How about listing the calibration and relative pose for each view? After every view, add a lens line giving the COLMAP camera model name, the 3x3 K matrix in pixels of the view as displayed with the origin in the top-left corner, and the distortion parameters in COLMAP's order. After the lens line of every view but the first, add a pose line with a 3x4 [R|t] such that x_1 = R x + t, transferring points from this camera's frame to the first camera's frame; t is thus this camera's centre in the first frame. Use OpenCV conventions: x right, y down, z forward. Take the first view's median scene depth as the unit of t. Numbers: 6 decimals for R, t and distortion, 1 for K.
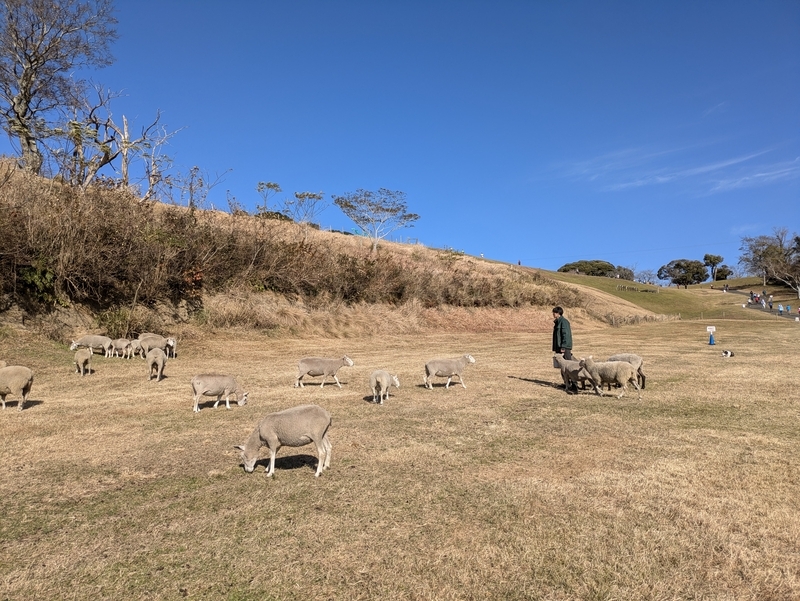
lens RADIAL K [[590.0, 0, 400.0], [0, 590.0, 300.5], [0, 0, 1]] dist [0.001703, 0.005201]
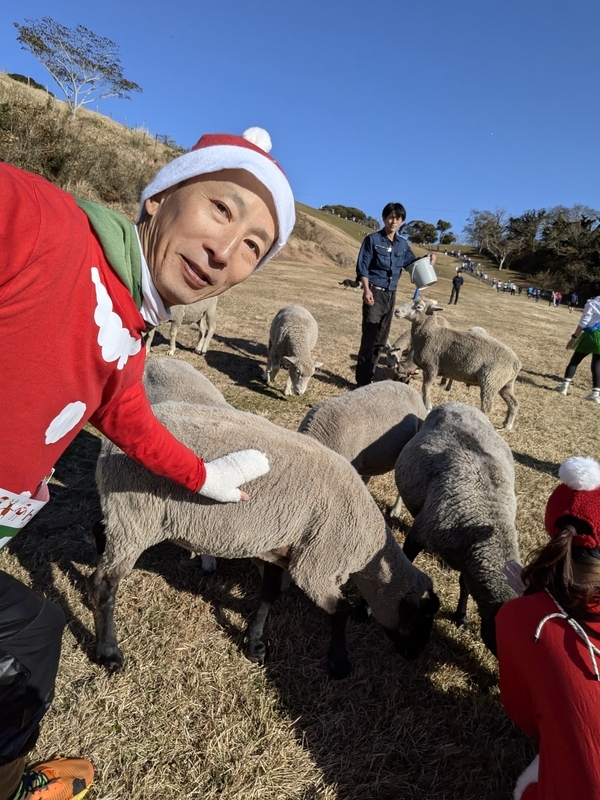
lens RADIAL K [[492.4, 0, 301.8], [0, 492.4, 386.6], [0, 0, 1]] dist [0.005735, 0.003556]
pose [[0.958474, 0.103848, 0.265601, 0.050243], [-0.181389, 0.940665, 0.286788, 0.004108], [-0.220059, -0.323056, 0.920439, 0.089606]]
